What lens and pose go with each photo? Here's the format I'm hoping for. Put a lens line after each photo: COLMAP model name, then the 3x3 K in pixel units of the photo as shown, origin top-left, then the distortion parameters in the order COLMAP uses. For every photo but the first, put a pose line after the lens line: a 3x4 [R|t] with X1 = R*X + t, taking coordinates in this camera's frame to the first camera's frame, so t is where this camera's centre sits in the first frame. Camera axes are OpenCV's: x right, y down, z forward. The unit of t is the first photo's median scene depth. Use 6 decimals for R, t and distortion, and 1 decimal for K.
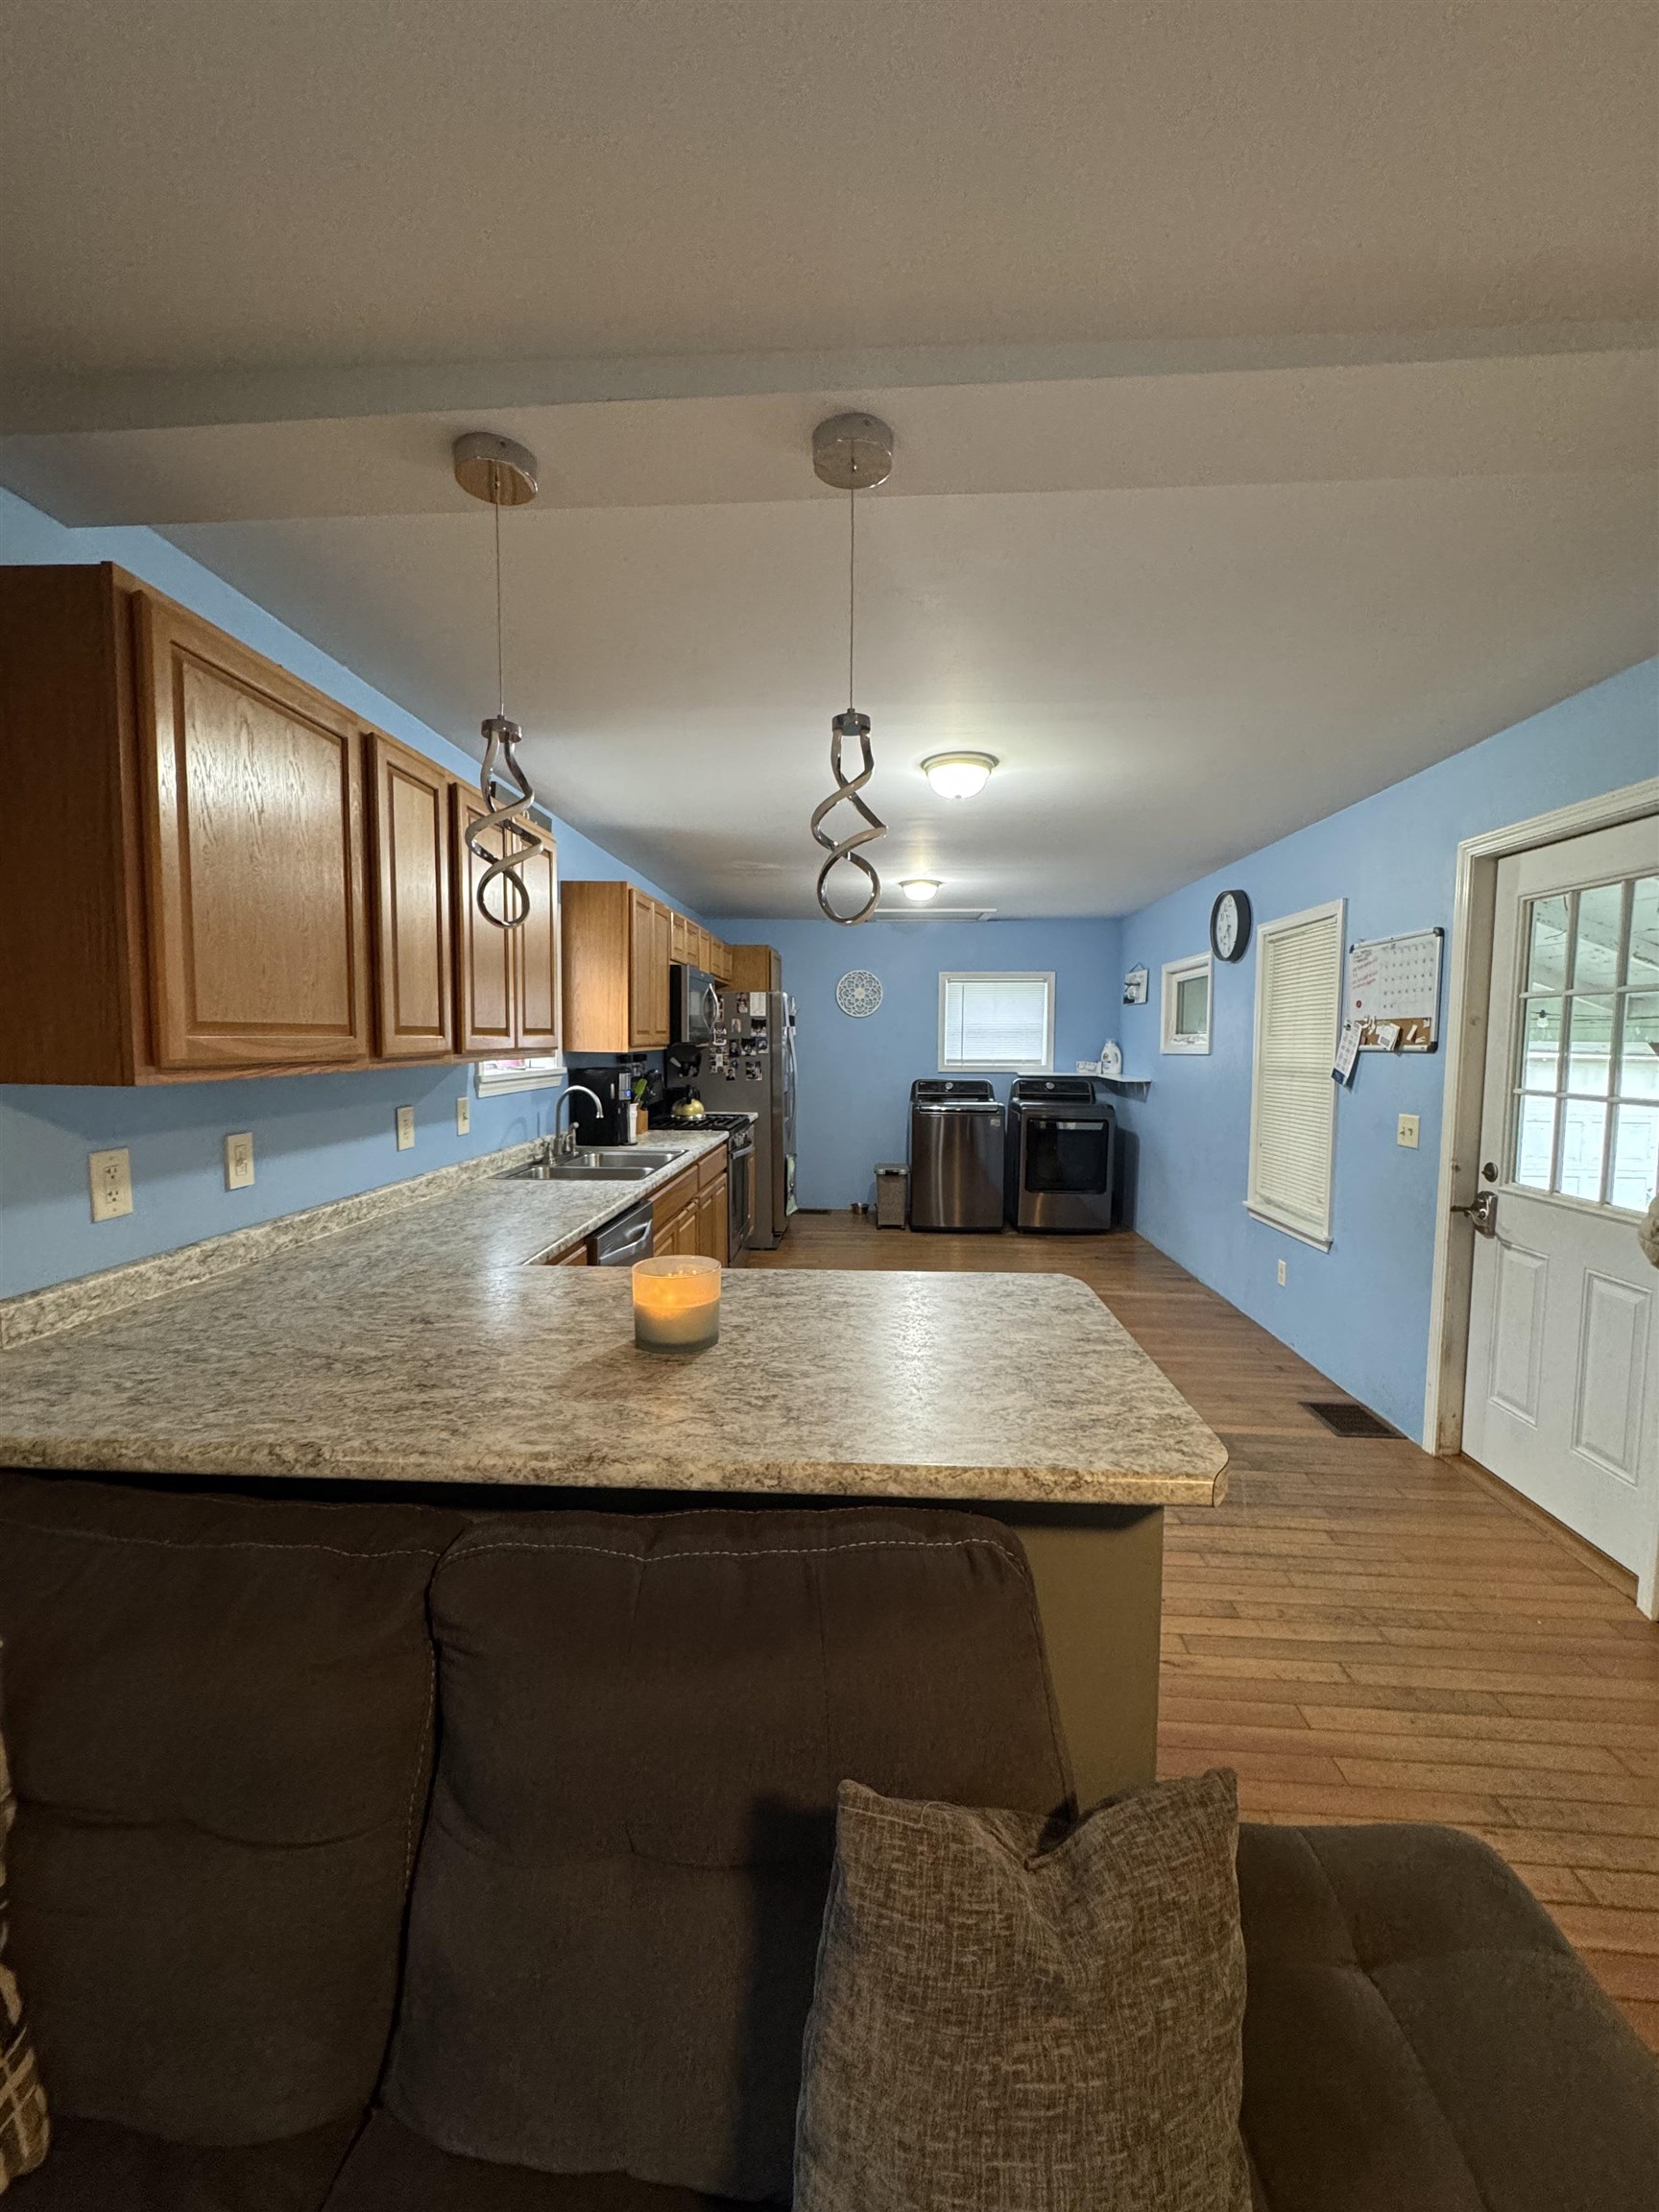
lens RADIAL K [[882.4, 0, 829.5], [0, 882.4, 1110.5], [0, 0, 1]] dist [-0.001000, 0.000128]
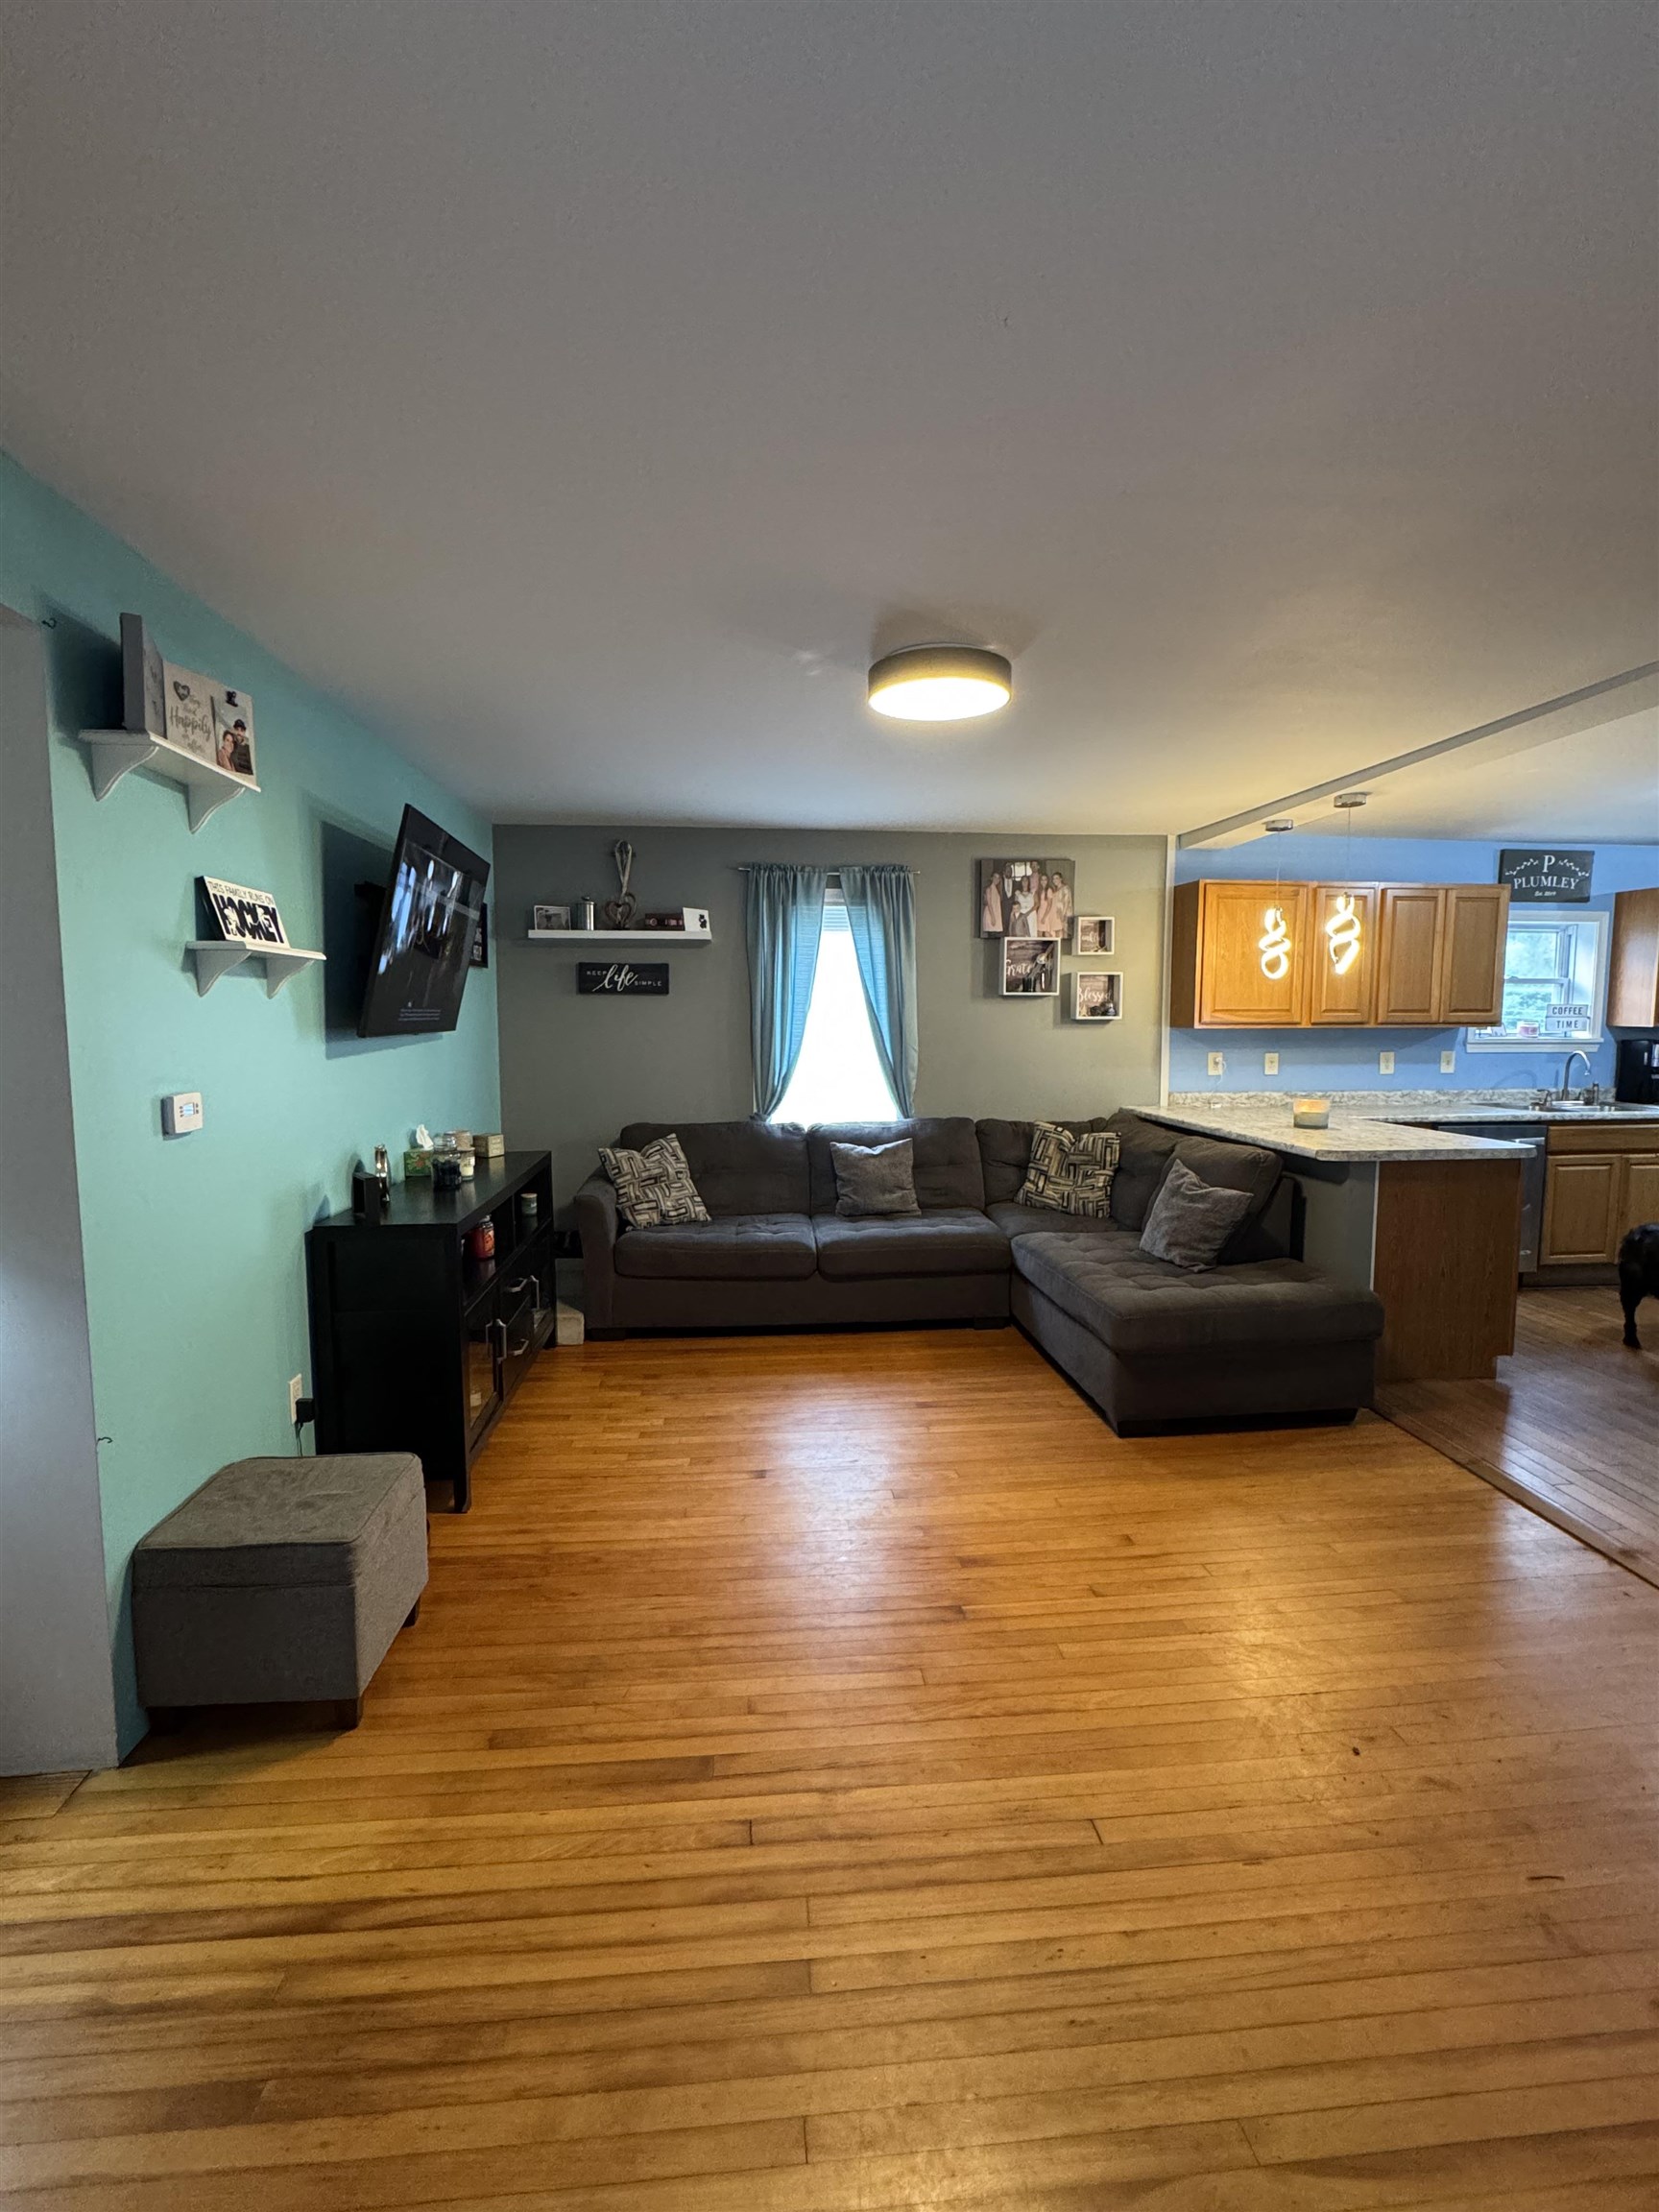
lens RADIAL K [[1029.9, 0, 830.2], [0, 1029.9, 1103.5], [0, 0, 1]] dist [0.001559, 0.000234]
pose [[0.175034, 0.081670, -0.981169, 0.664023], [-0.082861, 0.994240, 0.067976, 0.024785], [0.981069, 0.069403, 0.180794, -0.248166]]
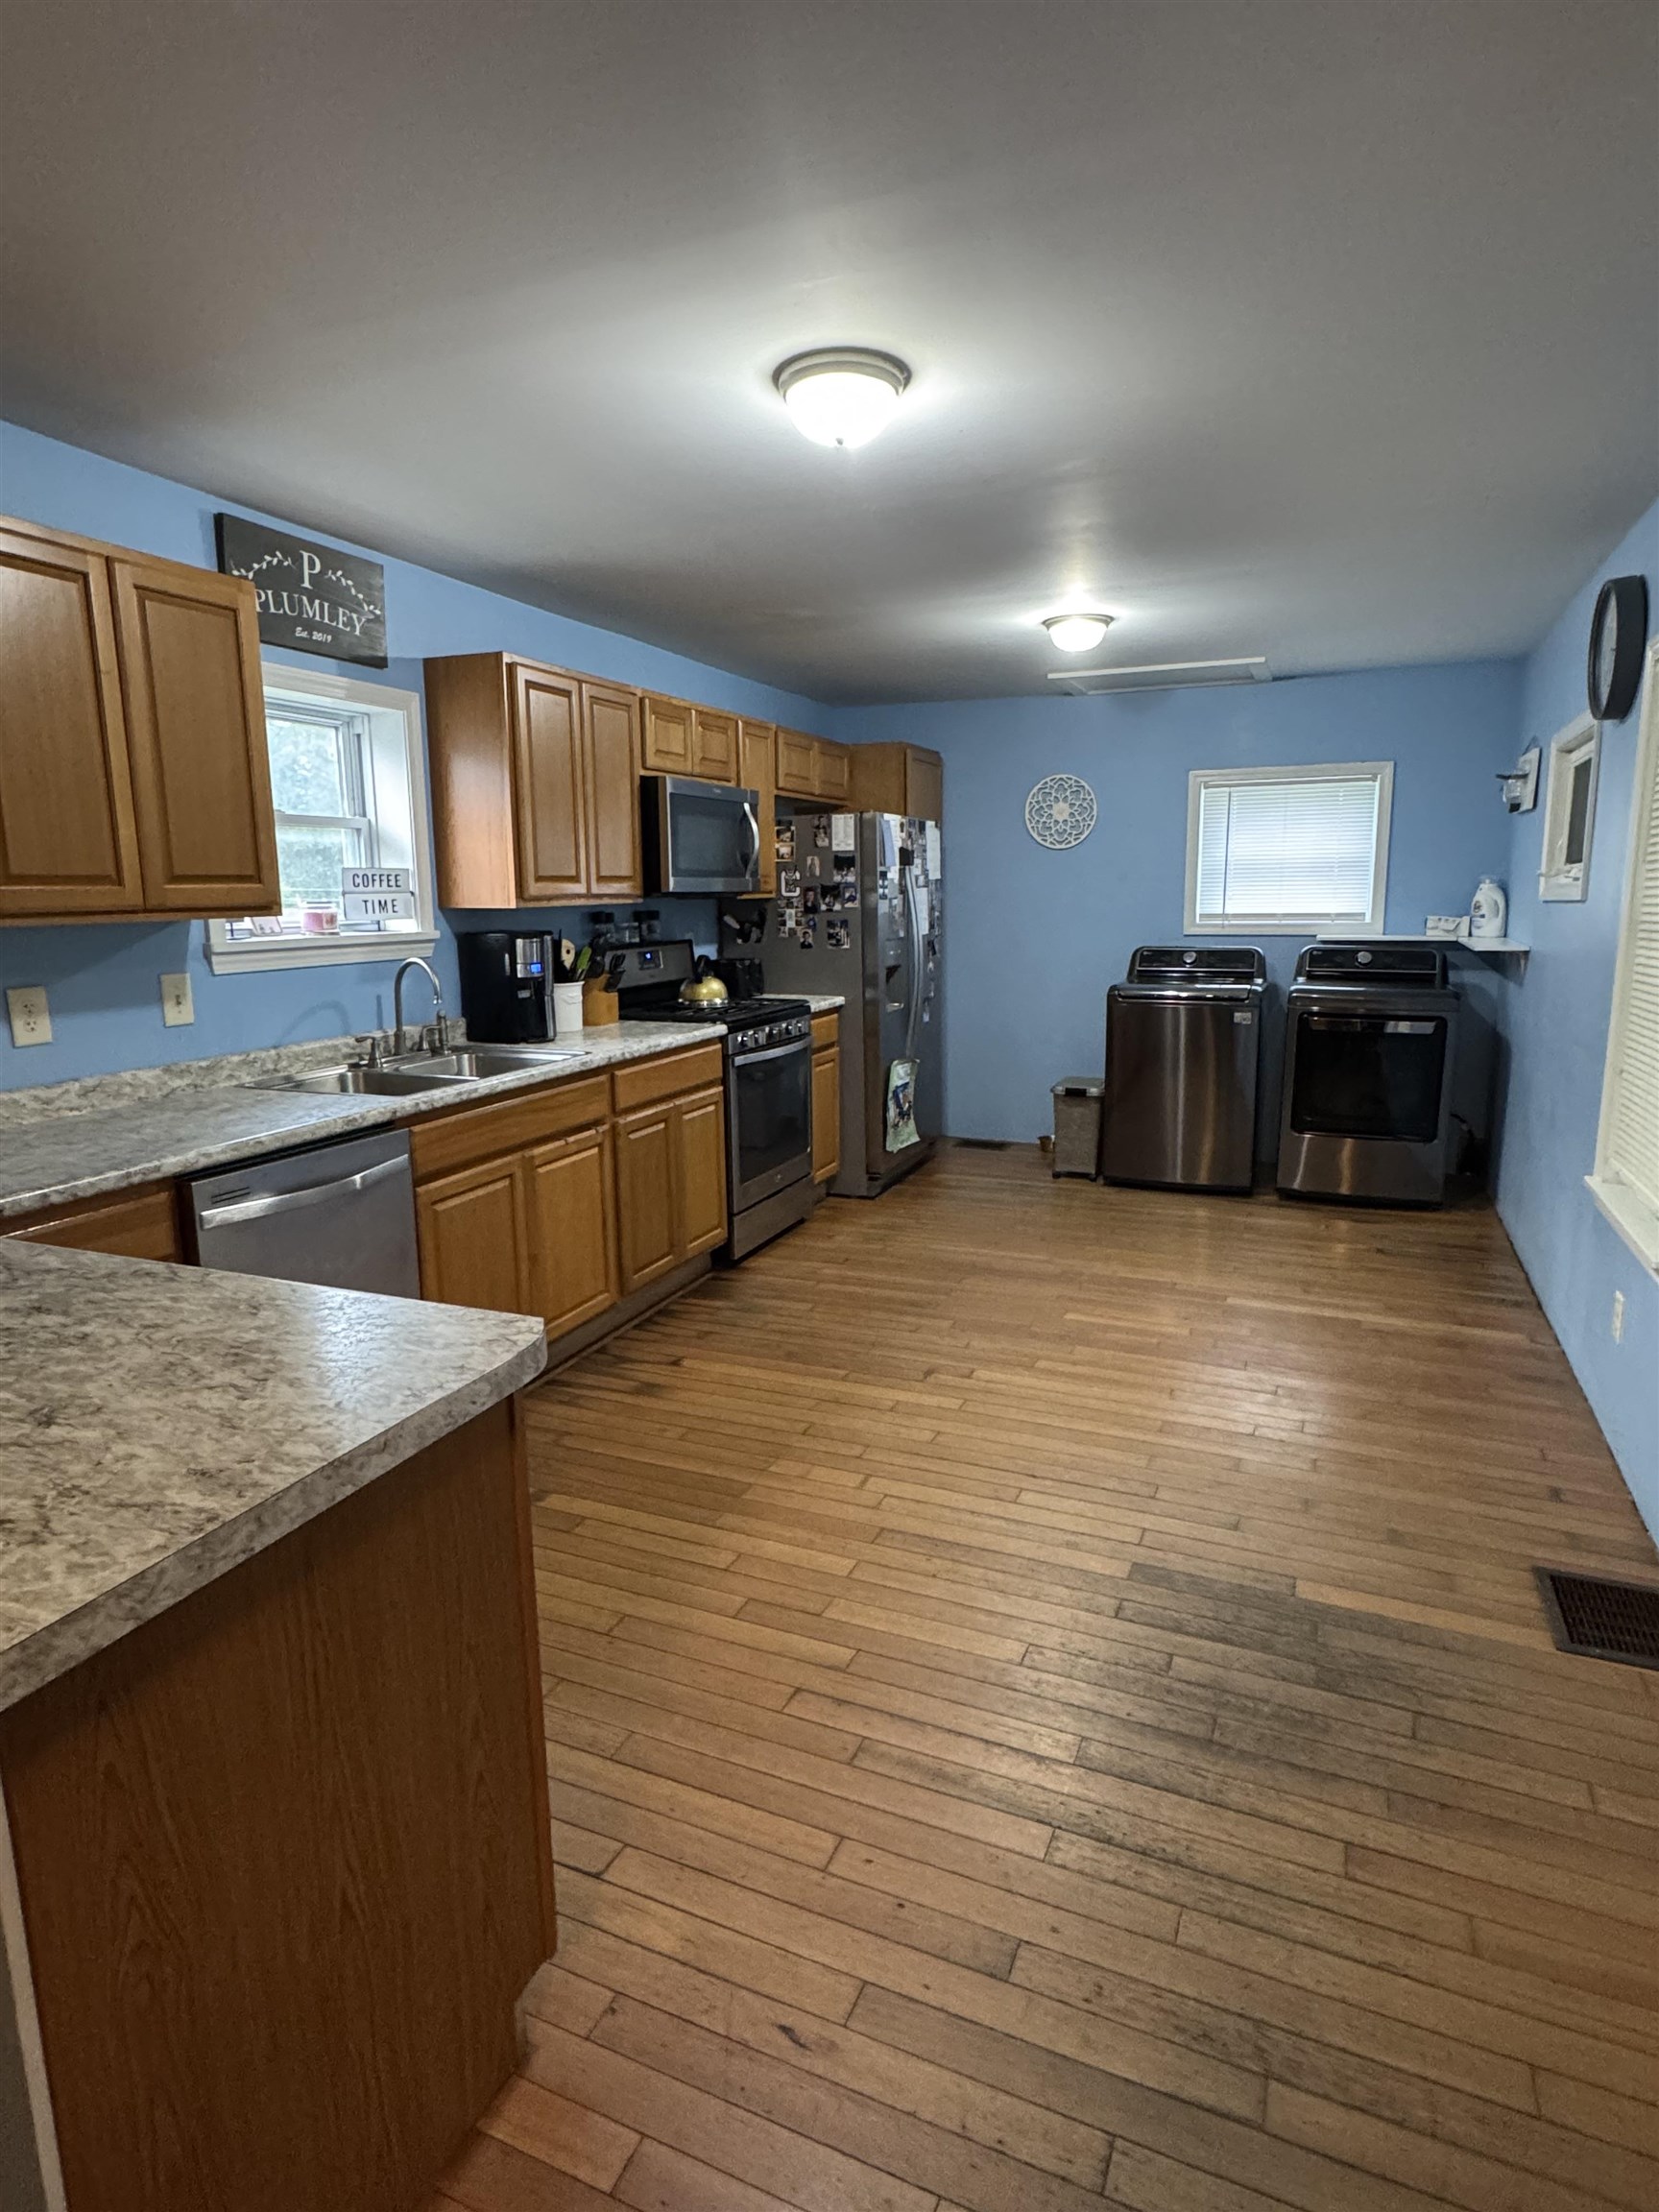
lens RADIAL K [[1209.1, 0, 829.1], [0, 1209.1, 1105.9], [0, 0, 1]] dist [-0.003400, 0.003070]
pose [[0.942505, 0.044578, -0.331204, 0.217778], [-0.012002, 0.994939, 0.099760, -0.006477], [0.333975, -0.090049, 0.938271, 0.124254]]
